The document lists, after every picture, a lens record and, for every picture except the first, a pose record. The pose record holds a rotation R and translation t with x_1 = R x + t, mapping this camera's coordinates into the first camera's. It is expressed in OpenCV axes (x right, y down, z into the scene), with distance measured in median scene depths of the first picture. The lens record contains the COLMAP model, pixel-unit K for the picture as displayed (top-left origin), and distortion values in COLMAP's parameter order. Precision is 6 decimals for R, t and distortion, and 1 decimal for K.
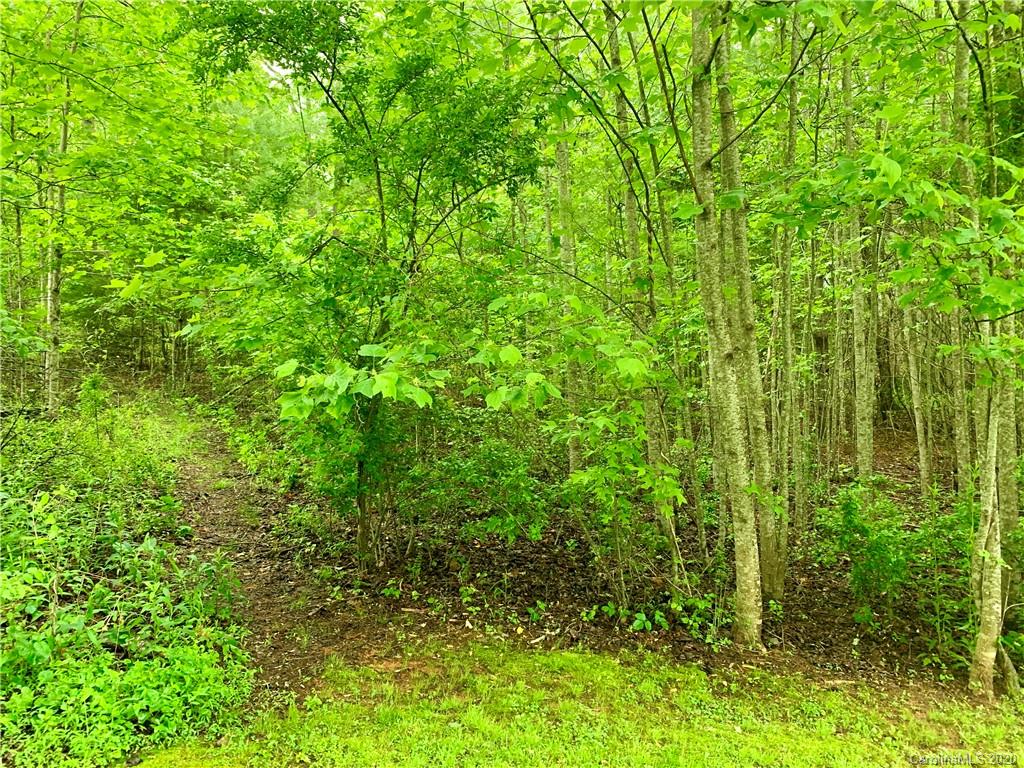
lens RADIAL K [[791.0, 0, 516.2], [0, 791.0, 379.4], [0, 0, 1]] dist [0.025880, -0.020027]
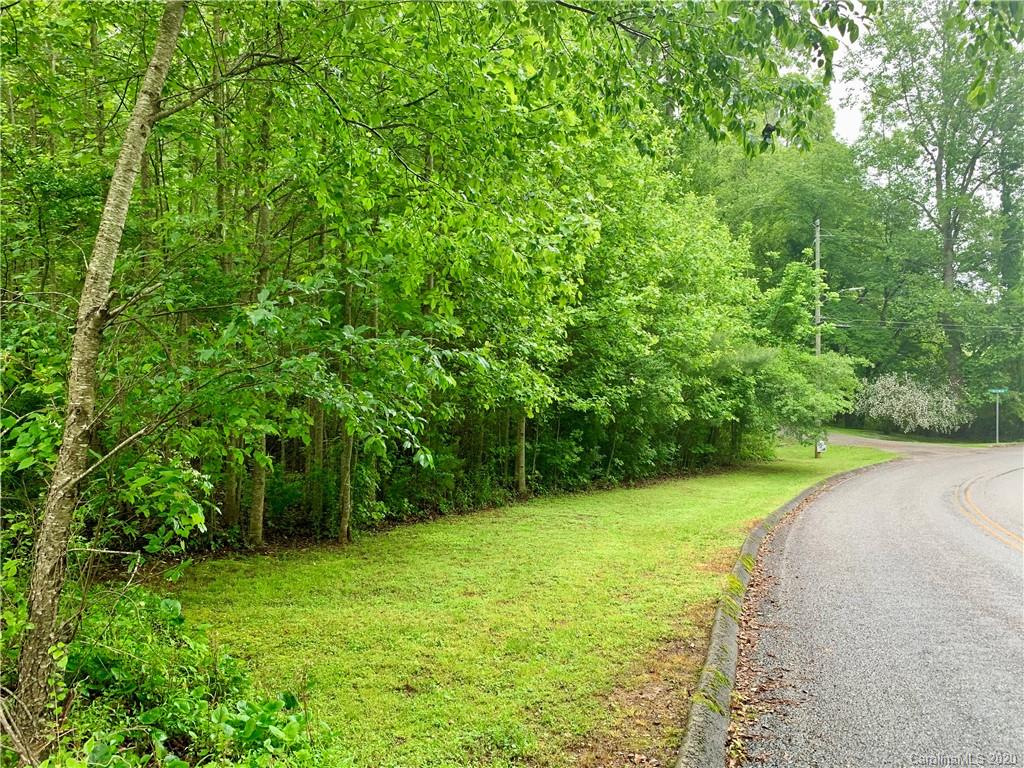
lens RADIAL K [[788.9, 0, 512.0], [0, 788.9, 384.0], [0, 0, 1]] dist [0.050665, -0.064077]
pose [[0.406768, 0.007914, 0.913497, -1.264465], [-0.026206, 0.999652, 0.003009, -0.095174], [-0.913155, -0.025163, 0.406834, -0.383255]]
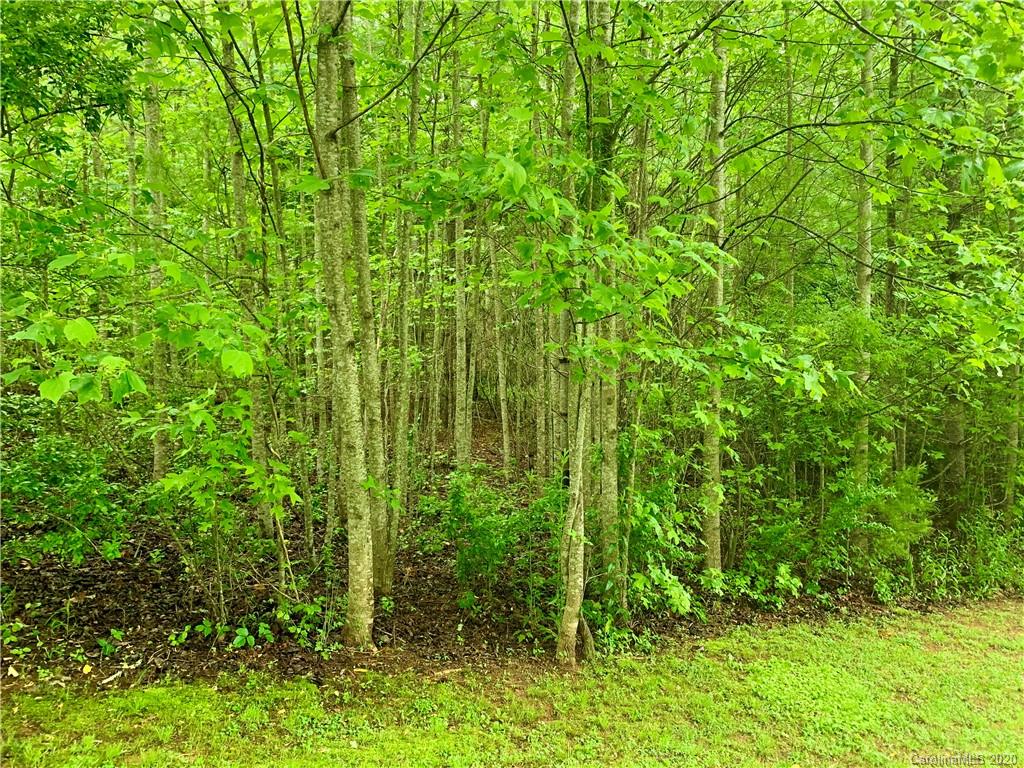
lens RADIAL K [[791.0, 0, 516.2], [0, 791.0, 379.4], [0, 0, 1]] dist [0.025880, -0.020027]
pose [[0.876382, 0.021175, 0.481151, -0.009249], [-0.028425, 0.999566, 0.007783, -0.000510], [-0.480777, -0.020498, 0.876603, 0.075993]]
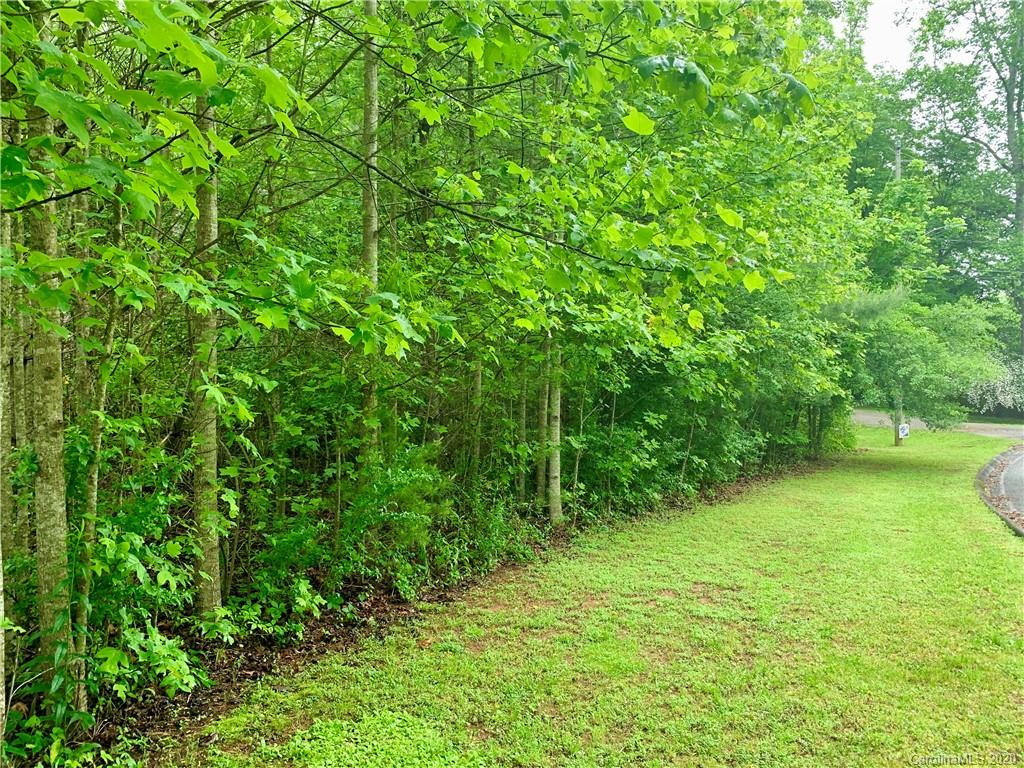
lens RADIAL K [[791.0, 0, 516.2], [0, 791.0, 379.4], [0, 0, 1]] dist [0.025880, -0.020027]
pose [[0.380999, -0.005207, 0.924561, 0.172946], [-0.015601, 0.999806, 0.012059, 0.025427], [-0.924444, -0.019018, 0.380843, 0.368996]]
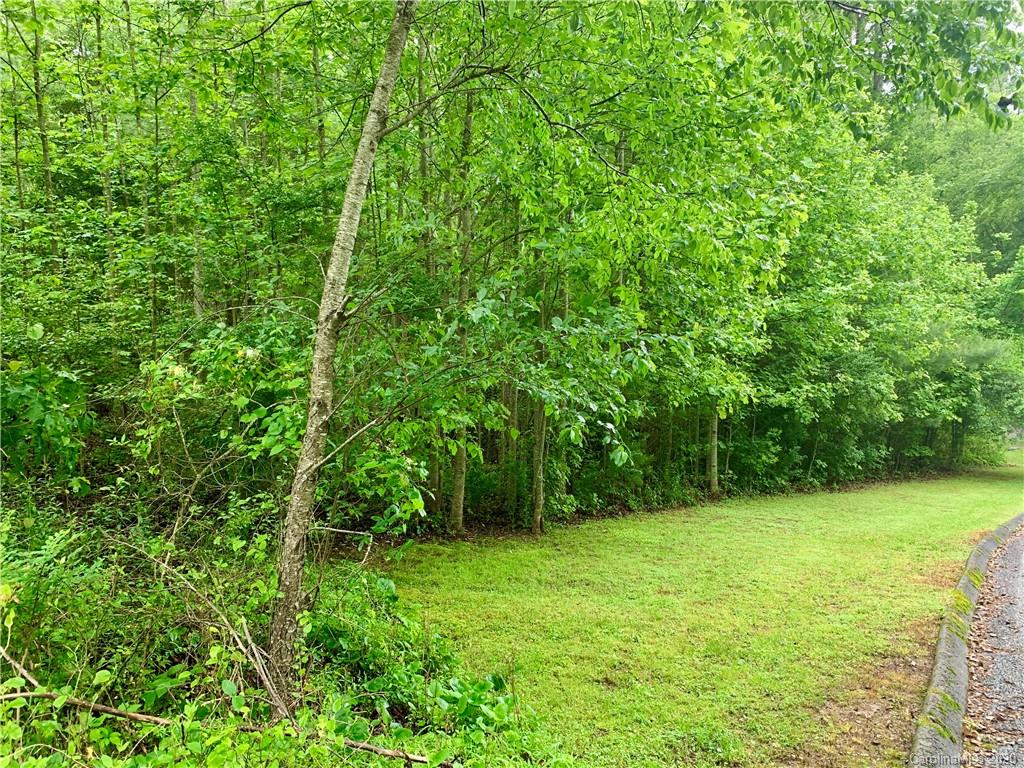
lens RADIAL K [[791.0, 0, 516.2], [0, 791.0, 379.4], [0, 0, 1]] dist [0.025880, -0.020027]
pose [[0.603386, 0.009378, 0.797394, -1.274754], [-0.028136, 0.999559, 0.009534, -0.095367], [-0.796953, -0.028188, 0.603383, -0.374911]]
